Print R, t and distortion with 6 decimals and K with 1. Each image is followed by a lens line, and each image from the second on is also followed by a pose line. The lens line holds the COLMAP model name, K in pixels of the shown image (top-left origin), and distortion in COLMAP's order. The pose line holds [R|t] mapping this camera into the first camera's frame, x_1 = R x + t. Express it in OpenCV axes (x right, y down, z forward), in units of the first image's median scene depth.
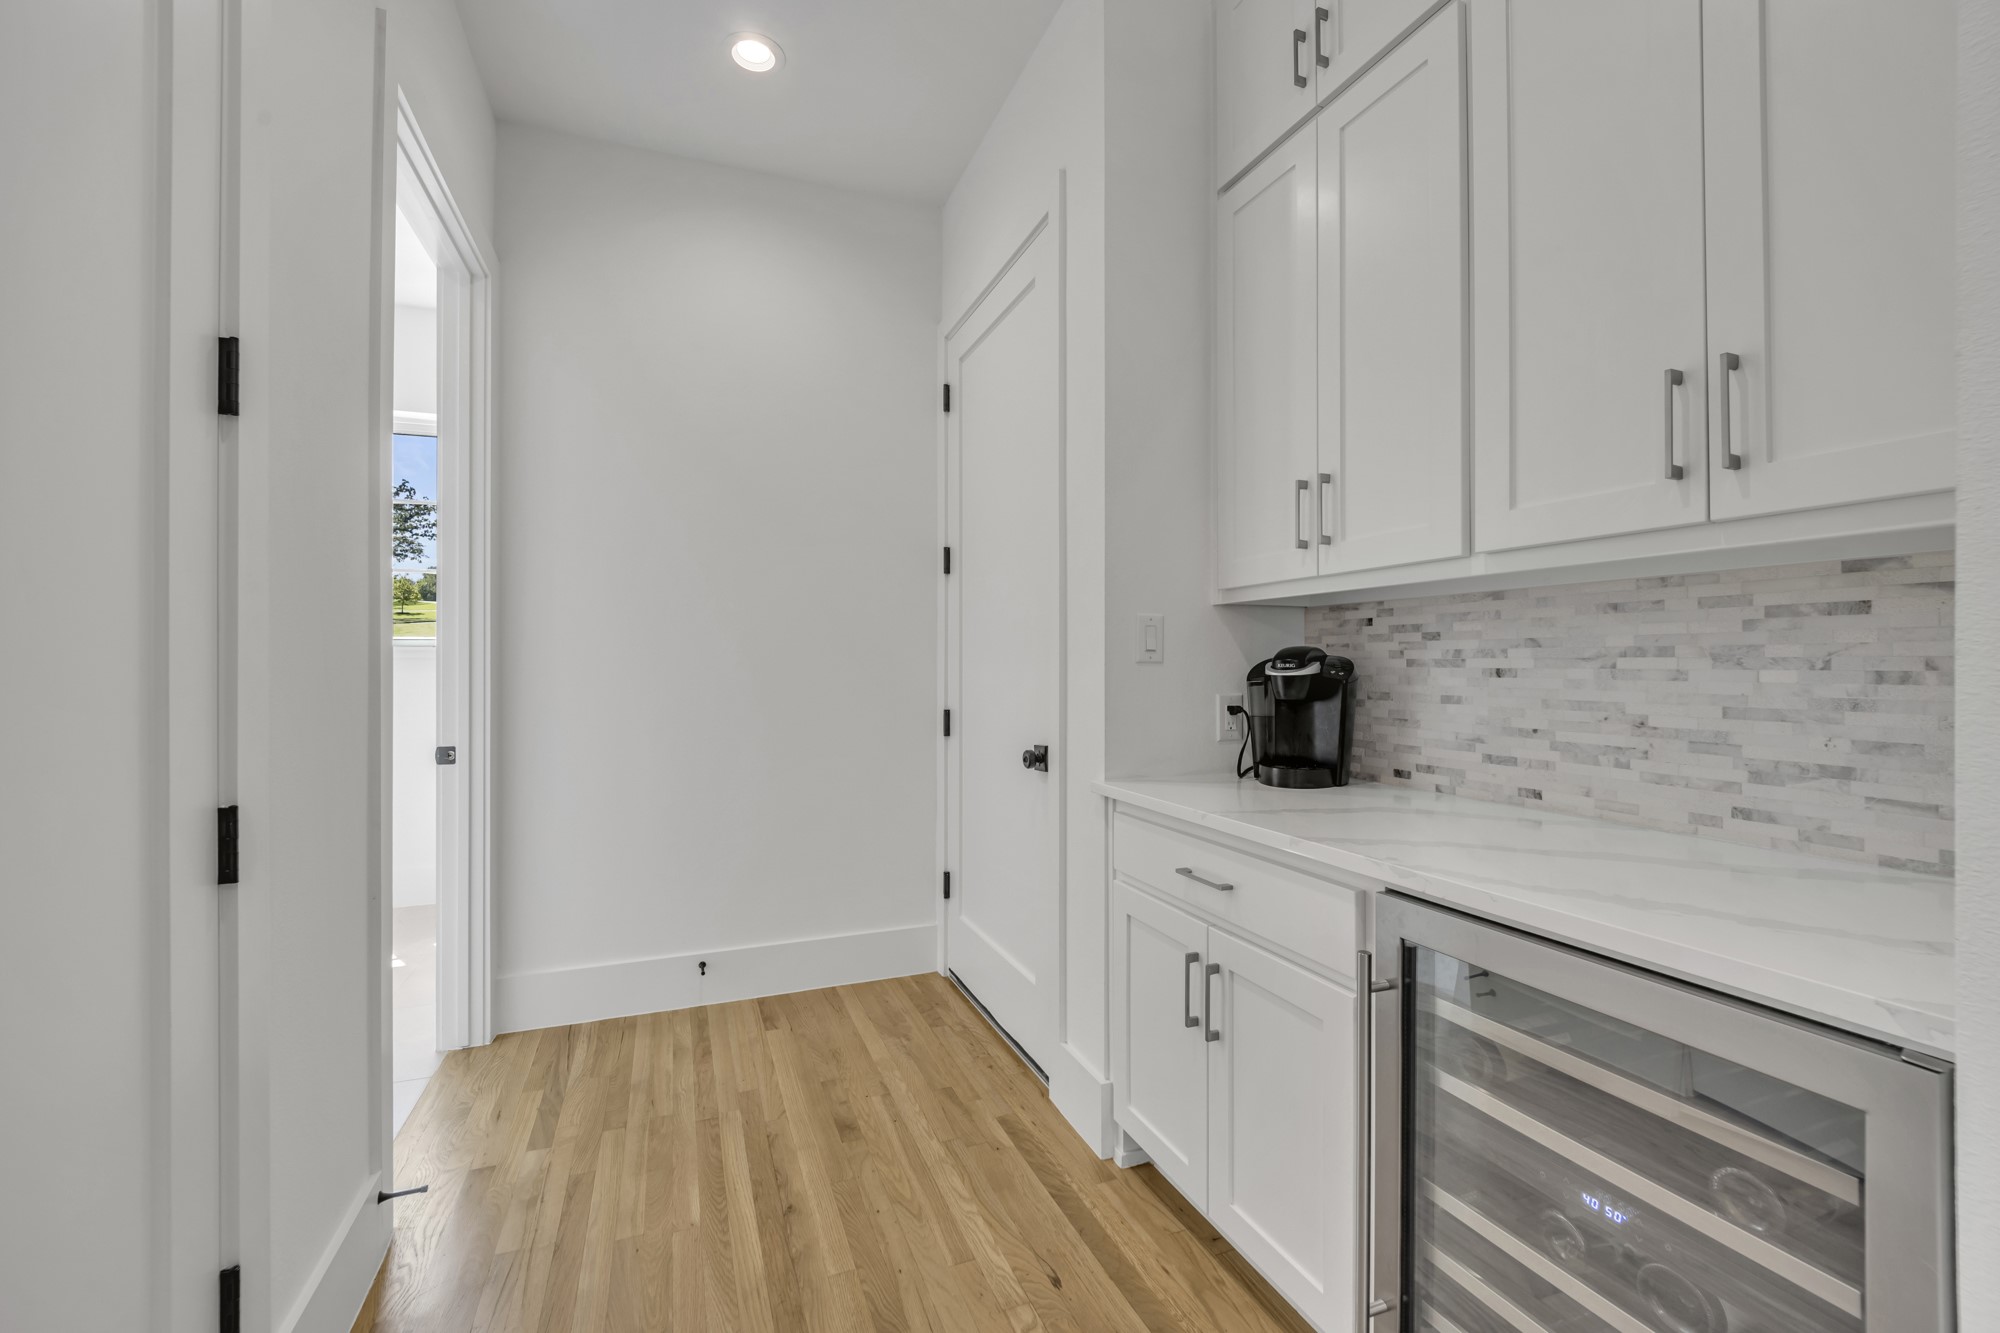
lens RADIAL K [[826.5, 0, 979.7], [0, 826.5, 667.2], [0, 0, 1]] dist [-0.001694, -0.009159]
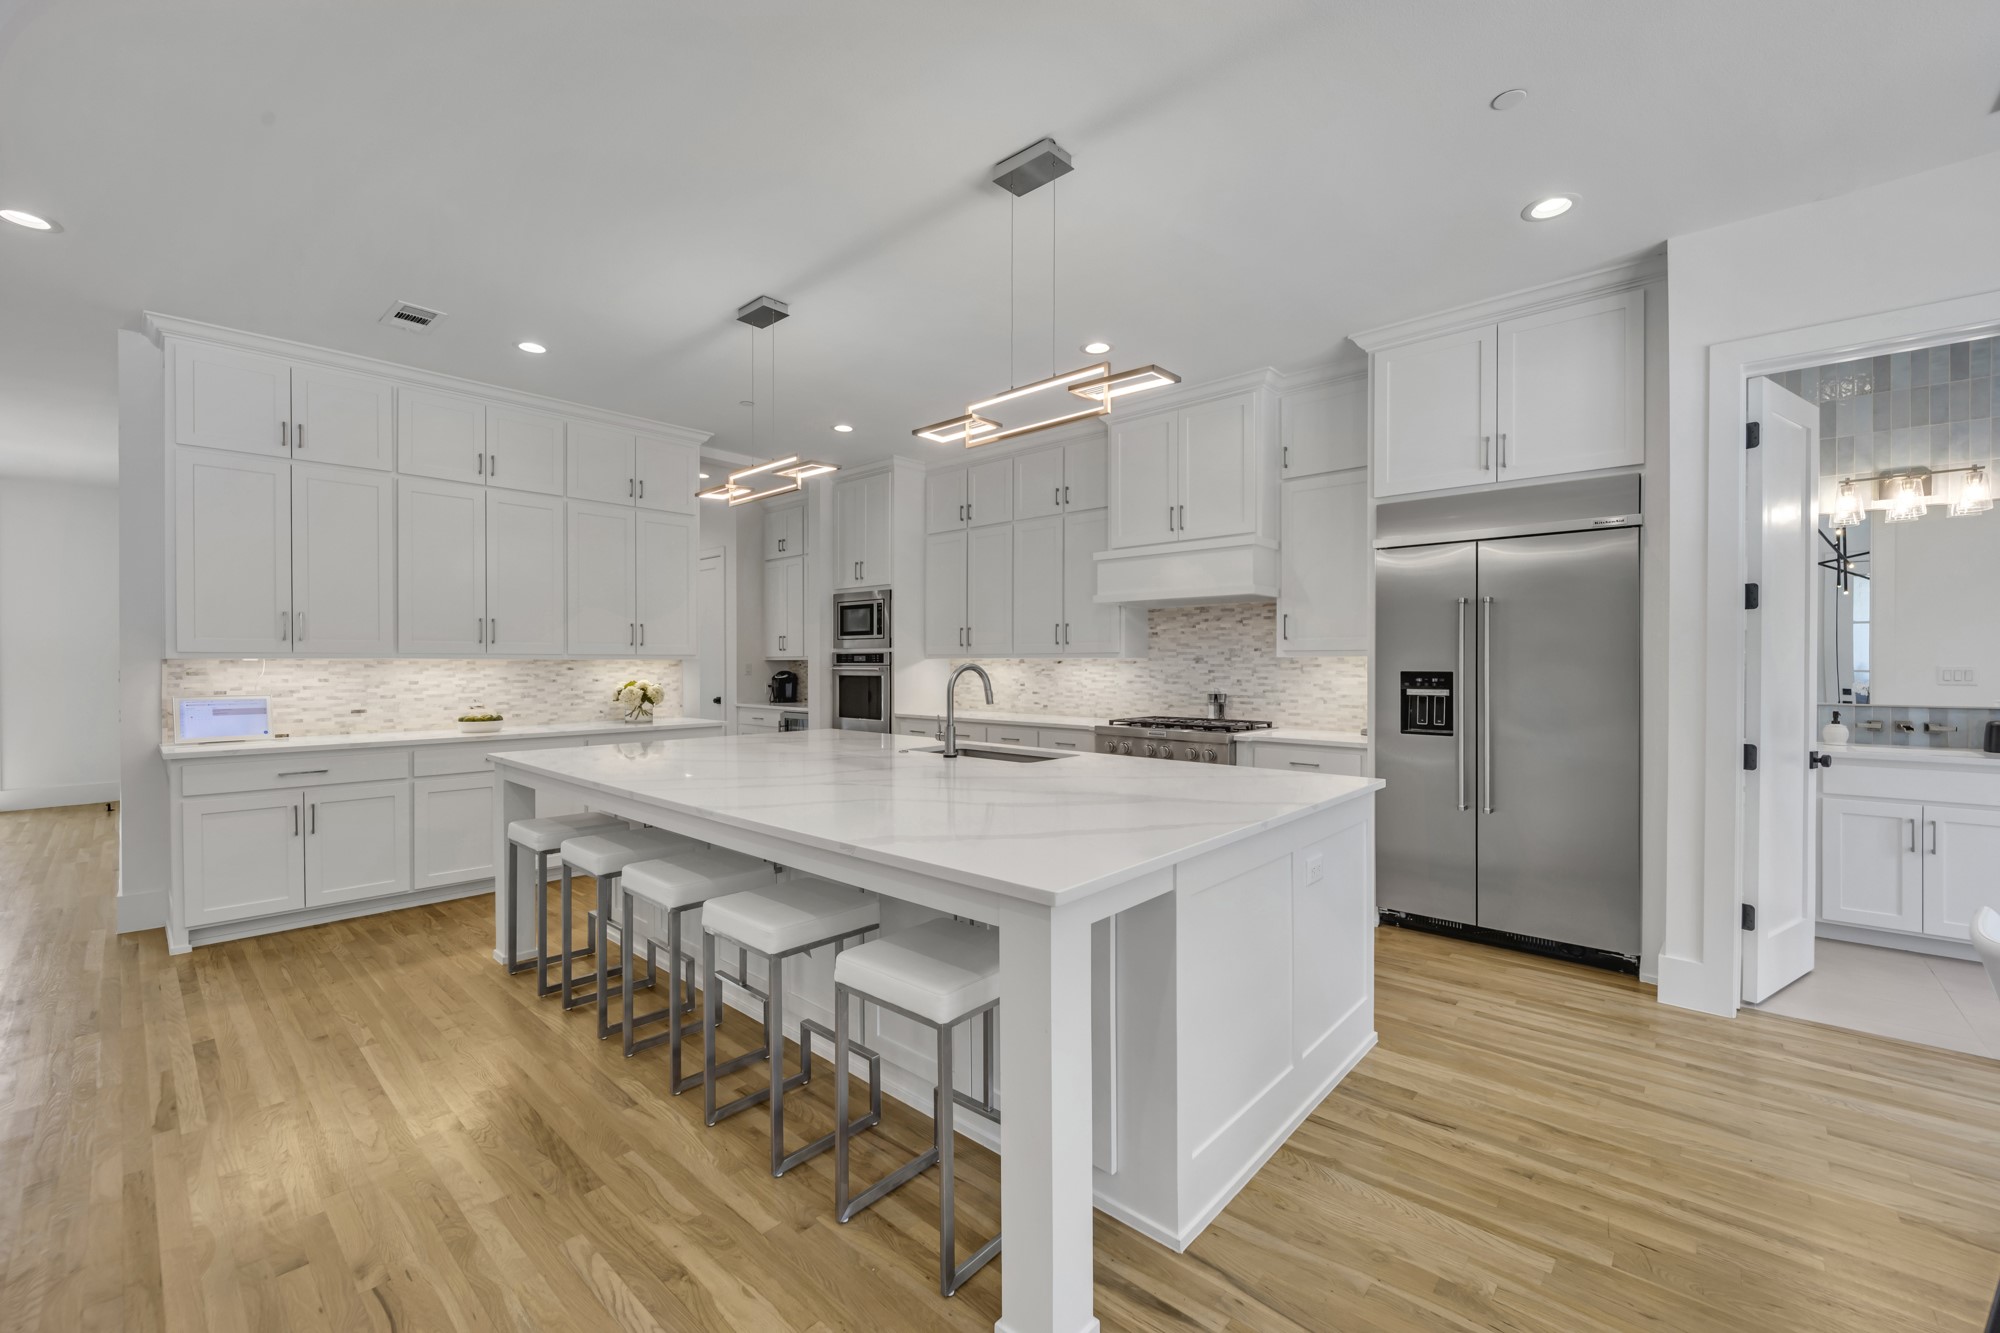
lens RADIAL K [[826.5, 0, 979.7], [0, 826.5, 667.2], [0, 0, 1]] dist [-0.001694, -0.009159]
pose [[0.897690, -0.001903, 0.440623, -0.578319], [0.001064, 0.999997, 0.002150, -0.051758], [-0.440626, -0.001461, 0.897690, -3.238463]]
